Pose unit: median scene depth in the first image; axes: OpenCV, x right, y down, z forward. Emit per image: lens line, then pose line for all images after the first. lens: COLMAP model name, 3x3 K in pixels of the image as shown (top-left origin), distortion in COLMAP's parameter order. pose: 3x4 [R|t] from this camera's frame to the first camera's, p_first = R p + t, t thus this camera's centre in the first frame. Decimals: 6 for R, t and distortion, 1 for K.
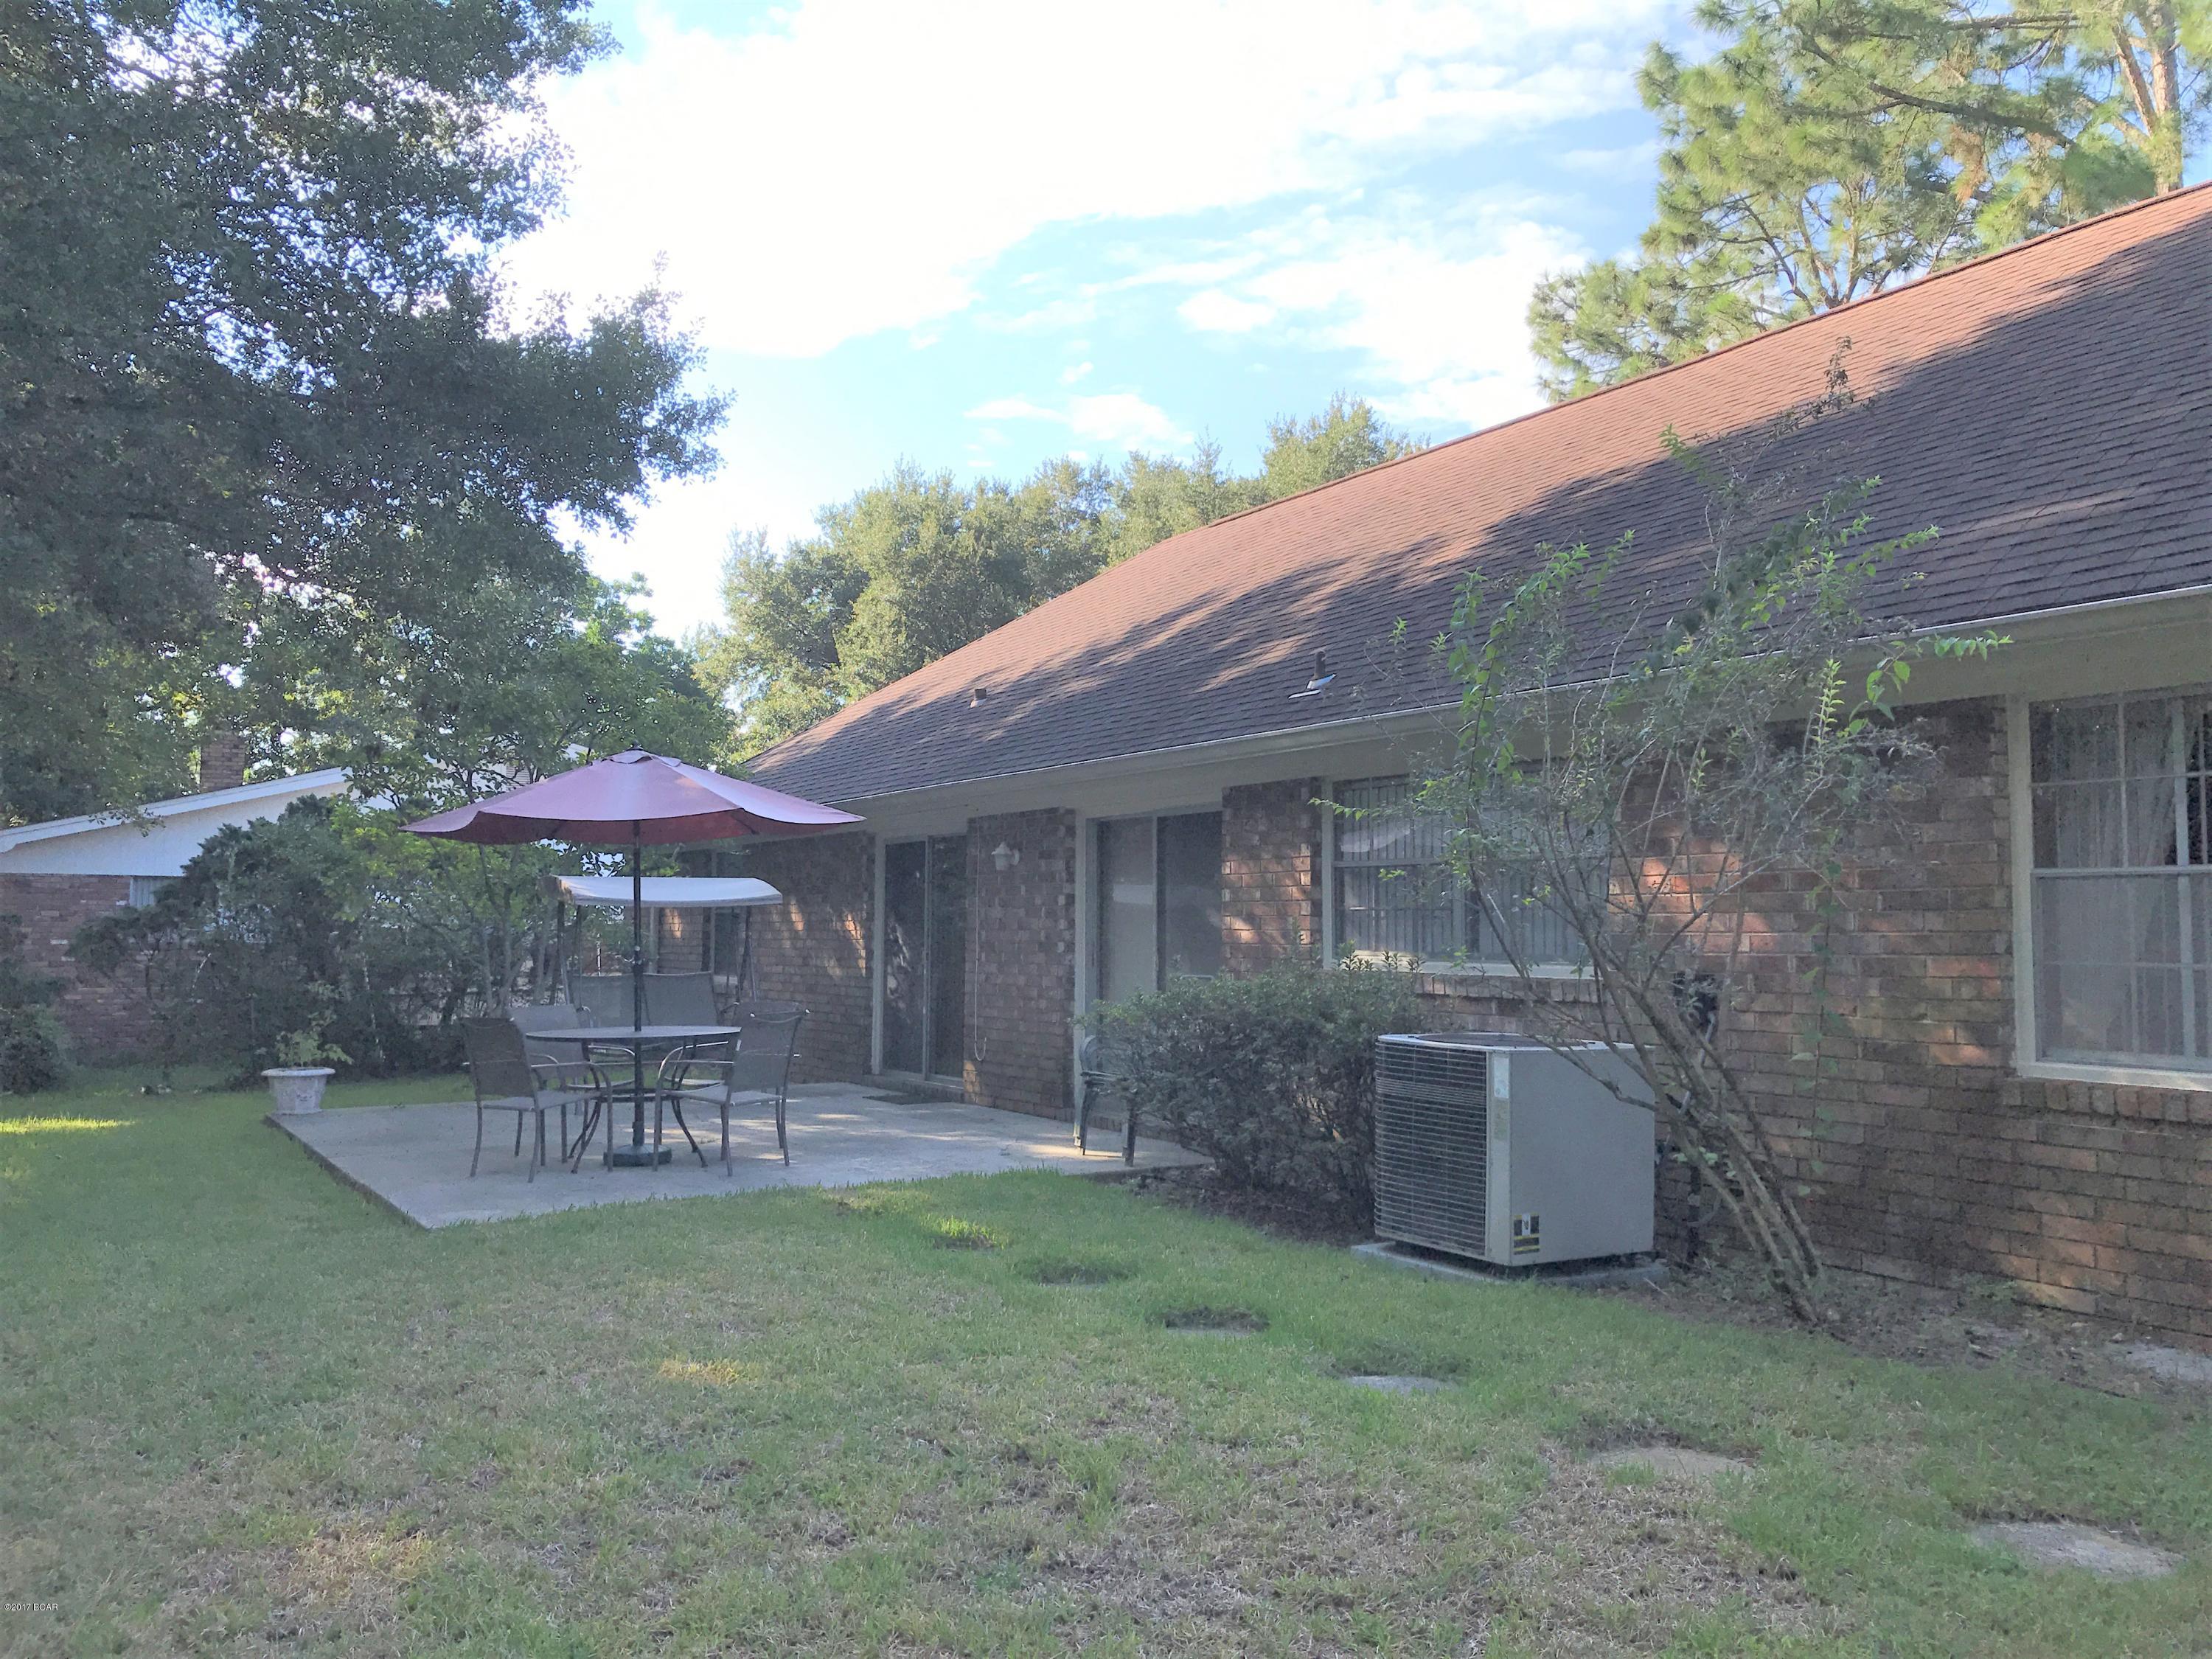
lens RADIAL K [[1804.6, 0, 1106.0], [0, 1804.6, 829.5], [0, 0, 1]] dist [0.004009, 0.004202]
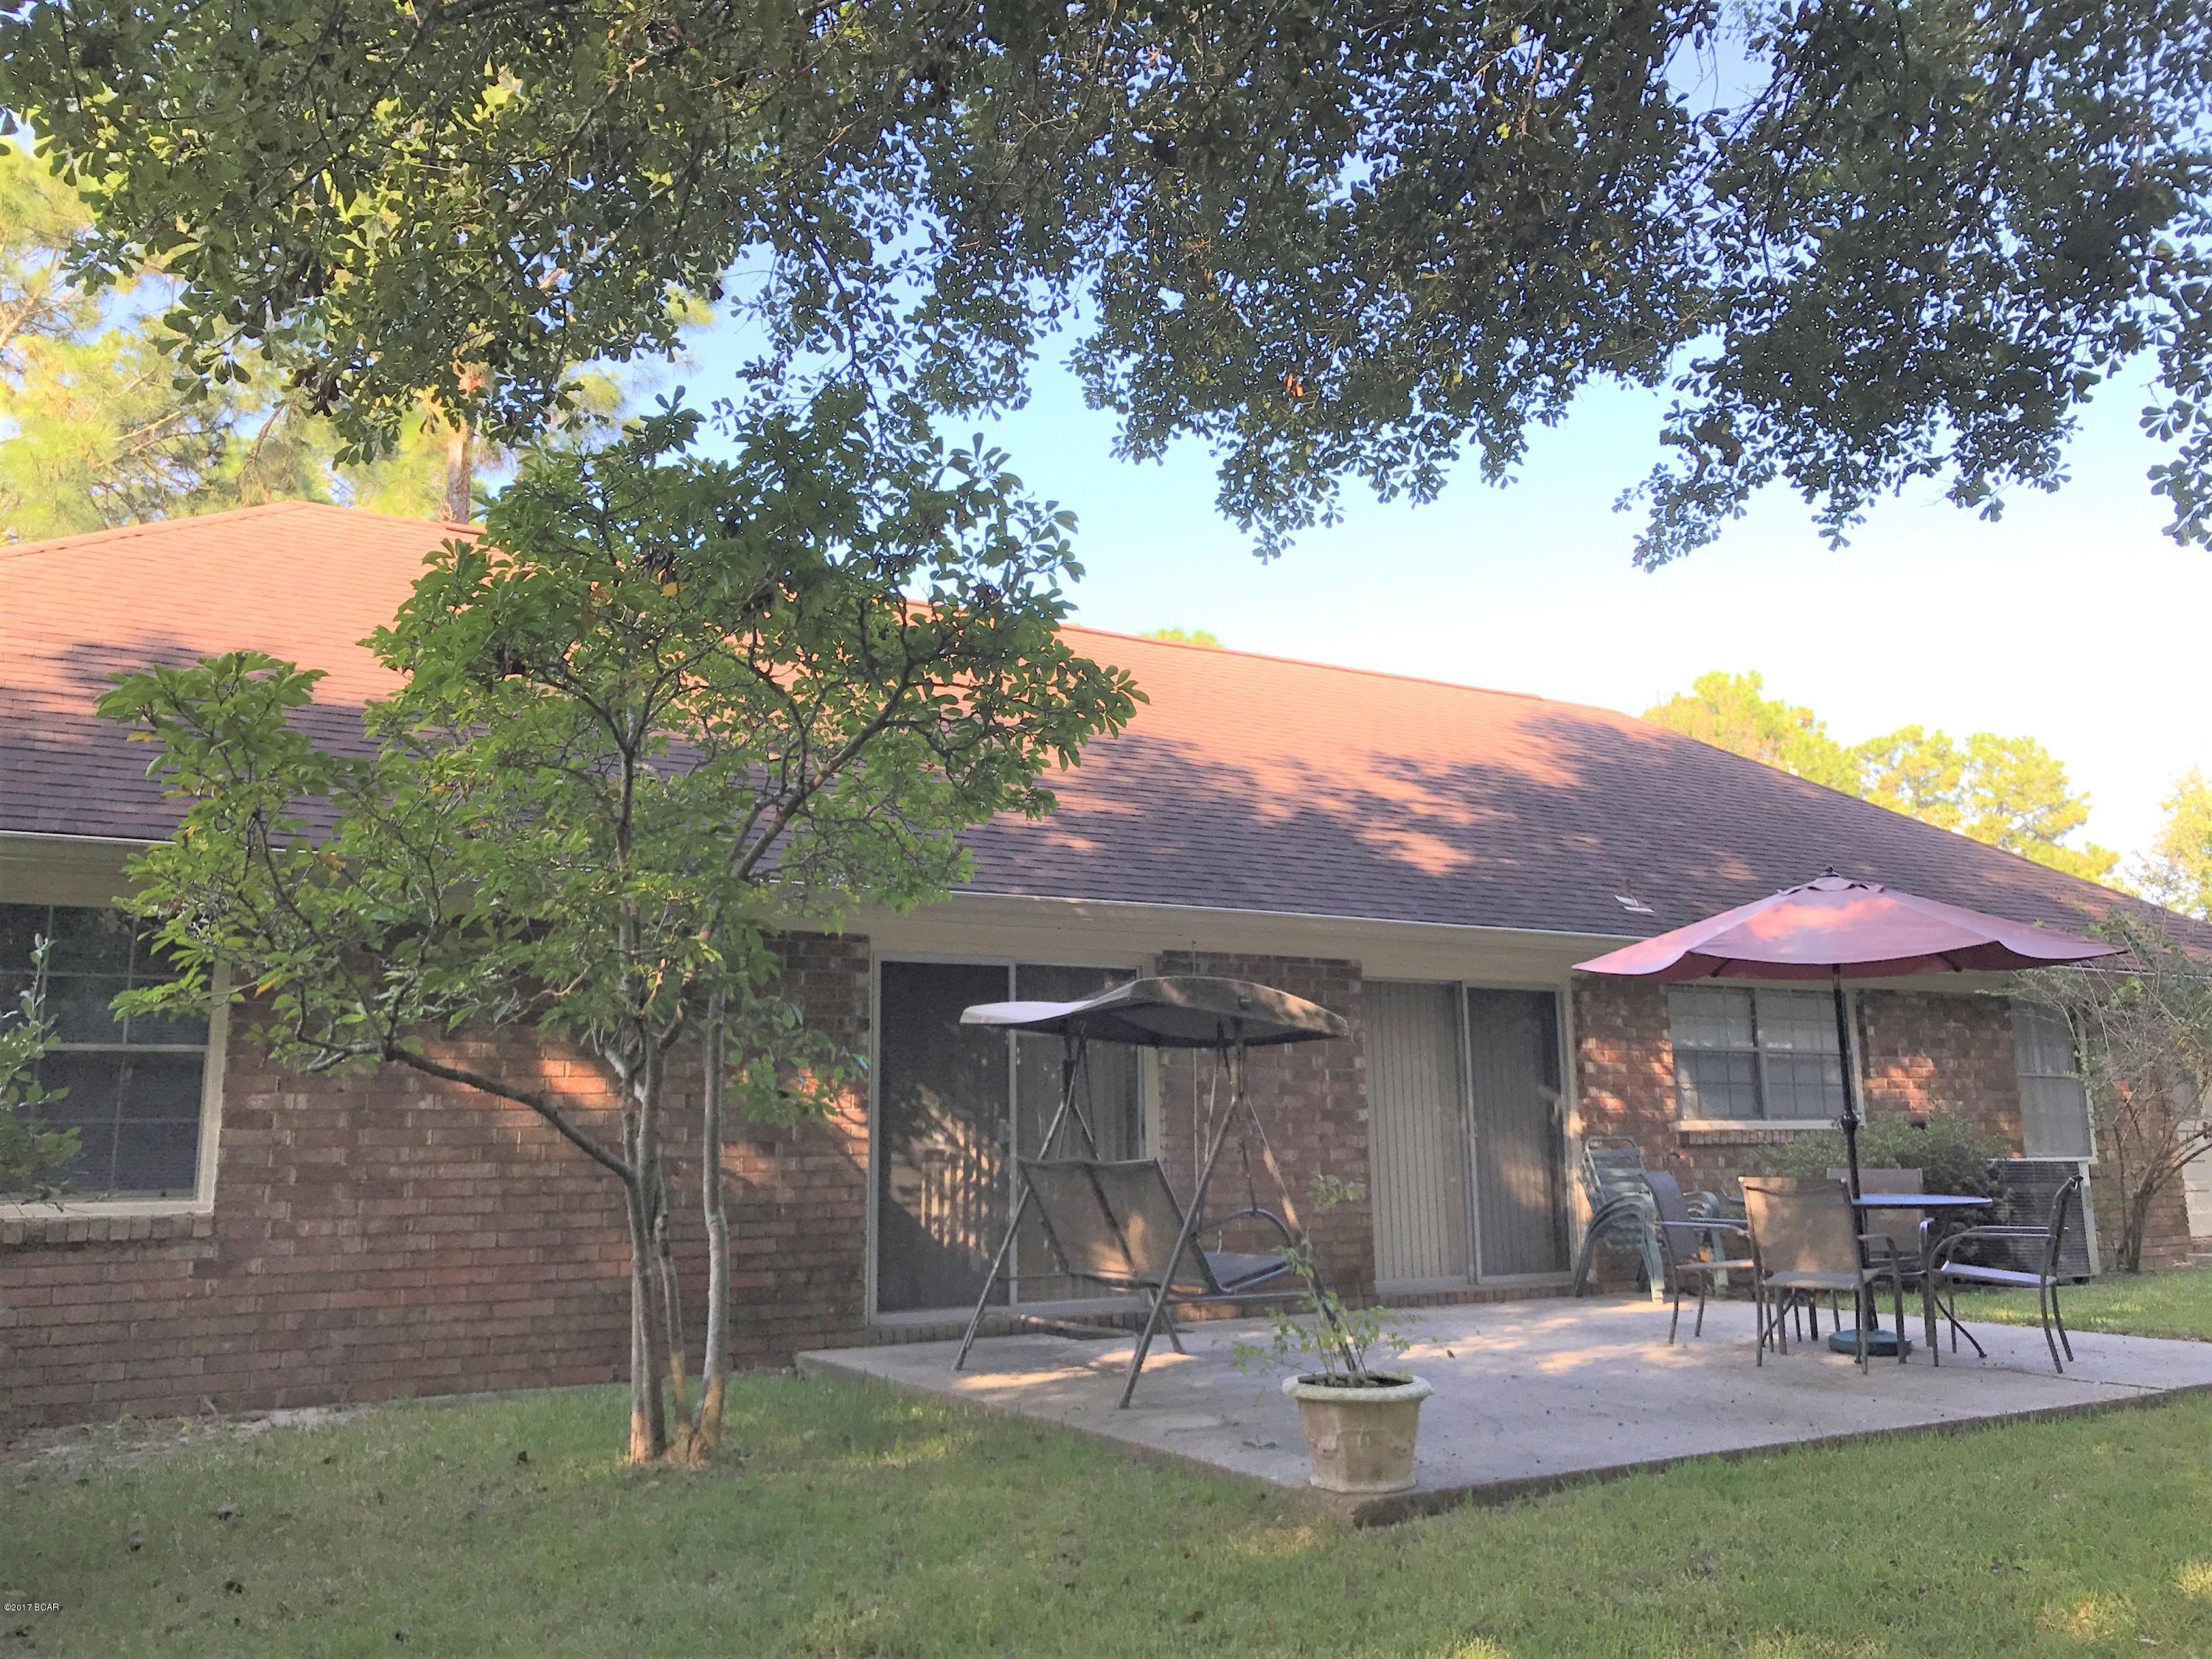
lens RADIAL K [[1804.6, 0, 1106.0], [0, 1804.6, 829.5], [0, 0, 1]] dist [0.004009, 0.004202]
pose [[0.004147, 0.163468, 0.986540, -0.918412], [-0.051944, 0.985252, -0.163036, 0.073882], [-0.998641, -0.050569, 0.012577, 1.076794]]
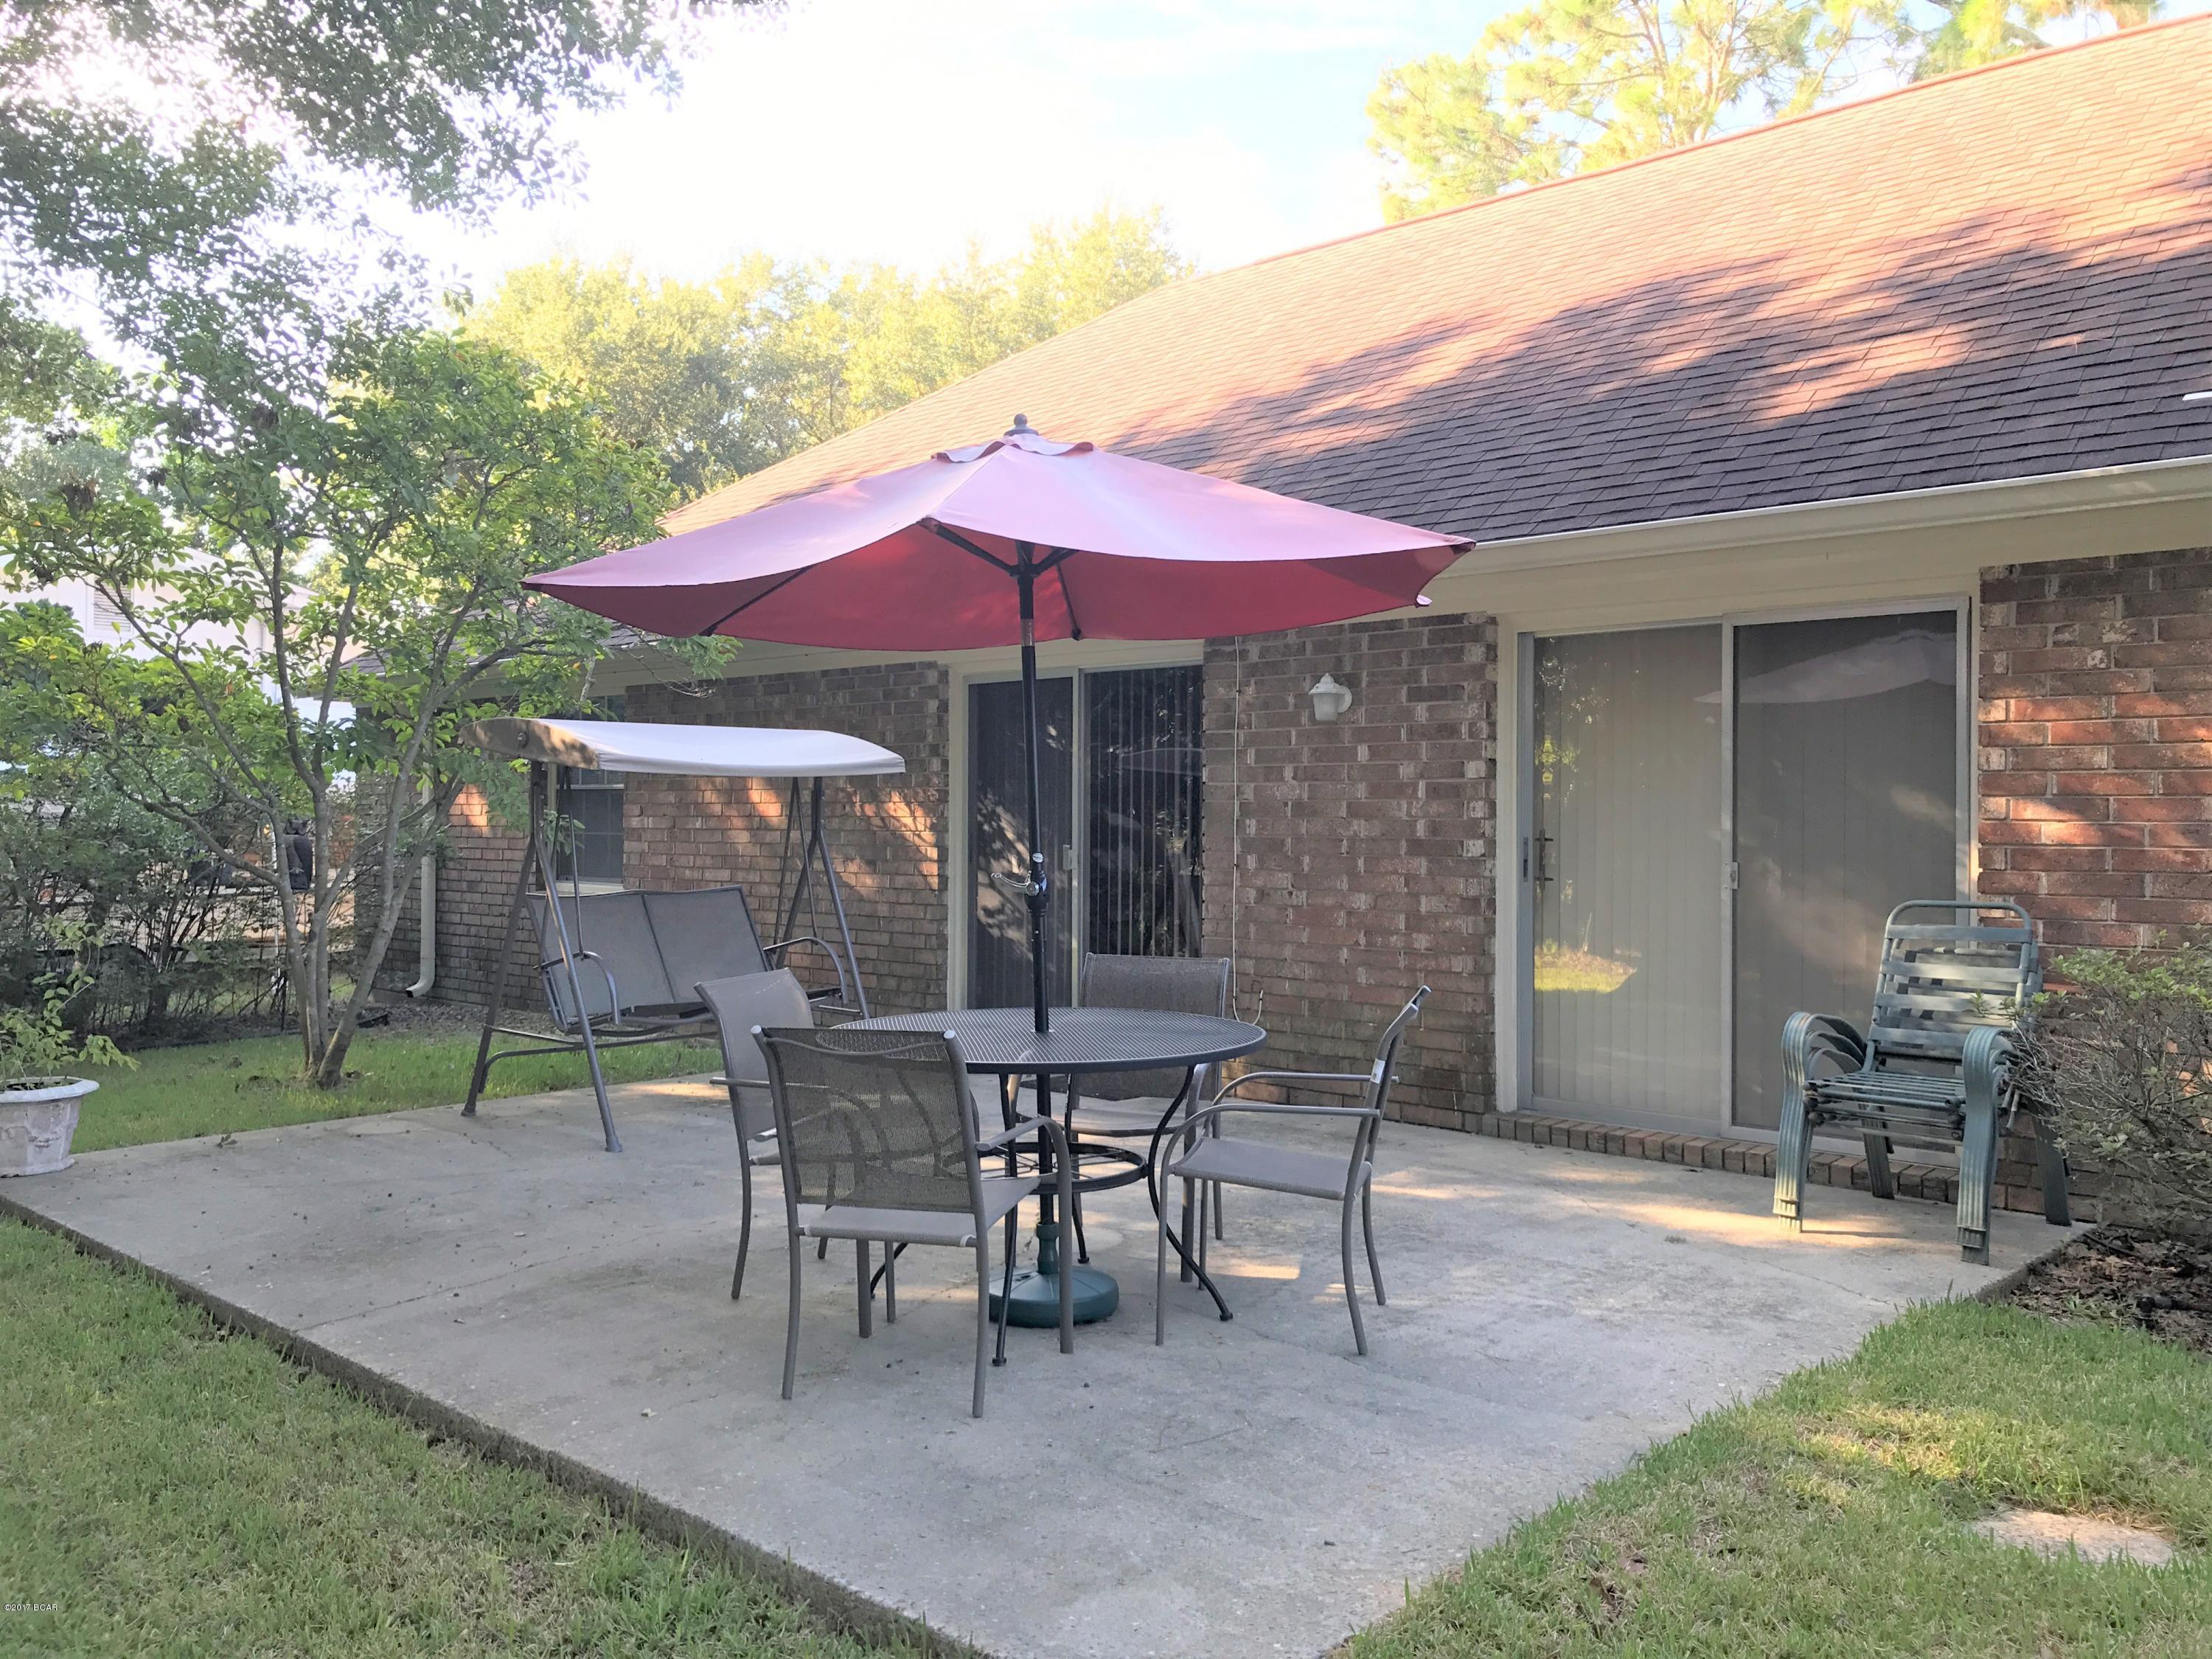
lens RADIAL K [[1804.6, 0, 1106.0], [0, 1804.6, 829.5], [0, 0, 1]] dist [0.004009, 0.004202]
pose [[0.964359, 0.003261, 0.264579, -0.288583], [-0.019646, 0.998047, 0.059305, 0.024897], [-0.263868, -0.062389, 0.962539, 0.435165]]
